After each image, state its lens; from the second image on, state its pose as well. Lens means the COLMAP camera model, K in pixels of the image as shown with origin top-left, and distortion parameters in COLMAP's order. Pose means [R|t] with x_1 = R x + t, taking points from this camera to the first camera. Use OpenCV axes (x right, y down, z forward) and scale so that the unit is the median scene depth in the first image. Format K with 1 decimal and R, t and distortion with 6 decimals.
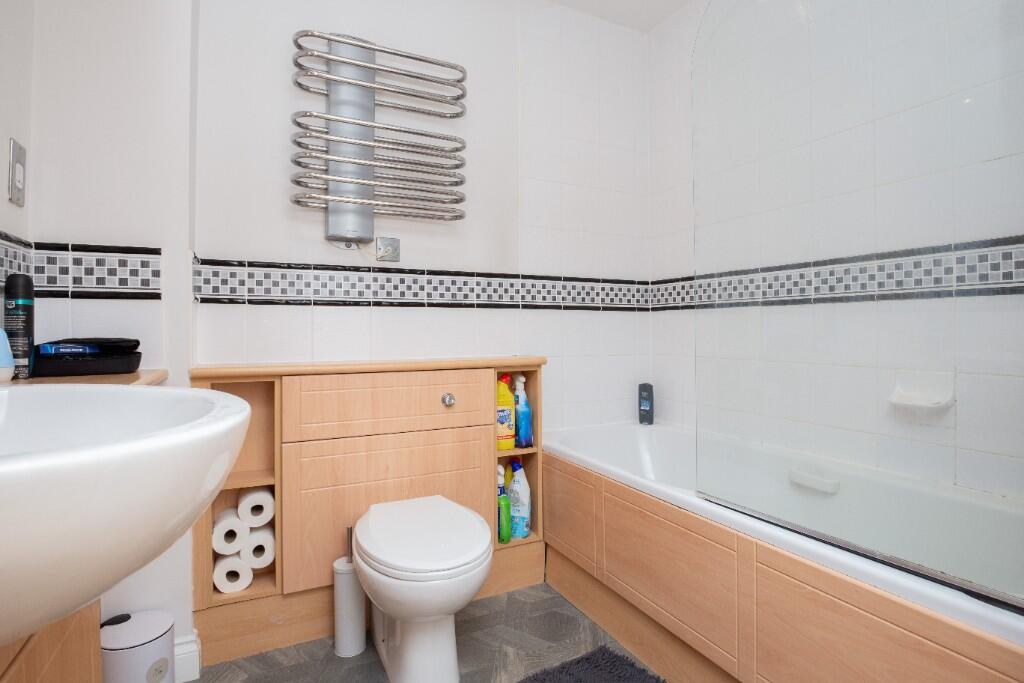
lens RADIAL K [[515.3, 0, 517.0], [0, 515.3, 327.6], [0, 0, 1]] dist [-0.017483, -0.006914]
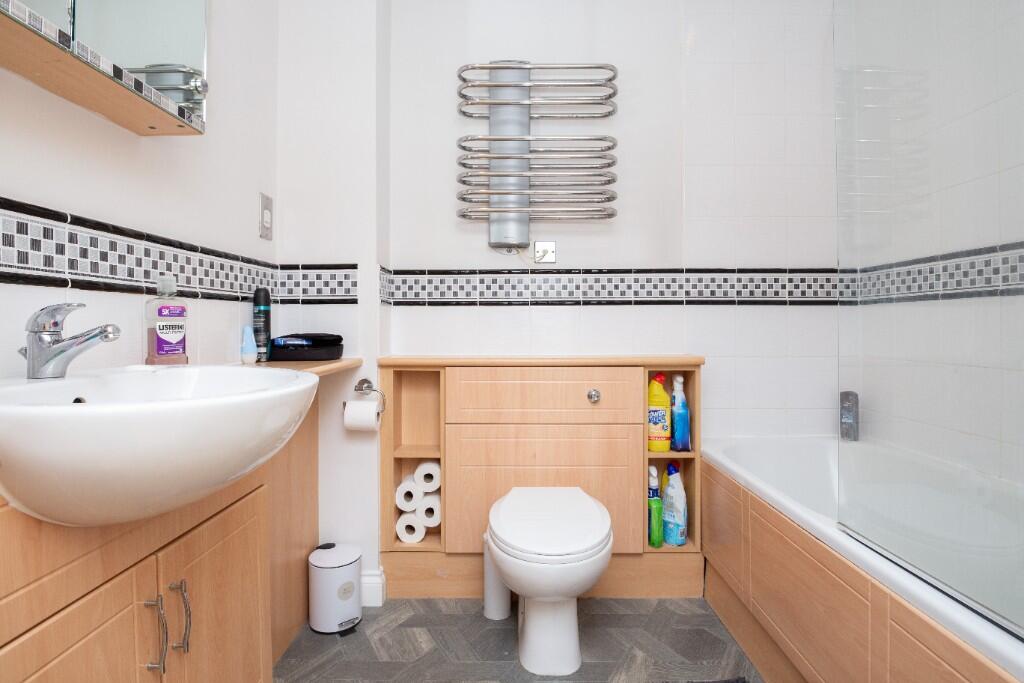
lens RADIAL K [[515.3, 0, 517.0], [0, 515.3, 327.6], [0, 0, 1]] dist [-0.017483, -0.006914]
pose [[0.890781, 0.001060, -0.454431, 0.197124], [0.001636, 0.999983, 0.005539, -0.001187], [0.454429, -0.005677, 0.890765, 0.021976]]
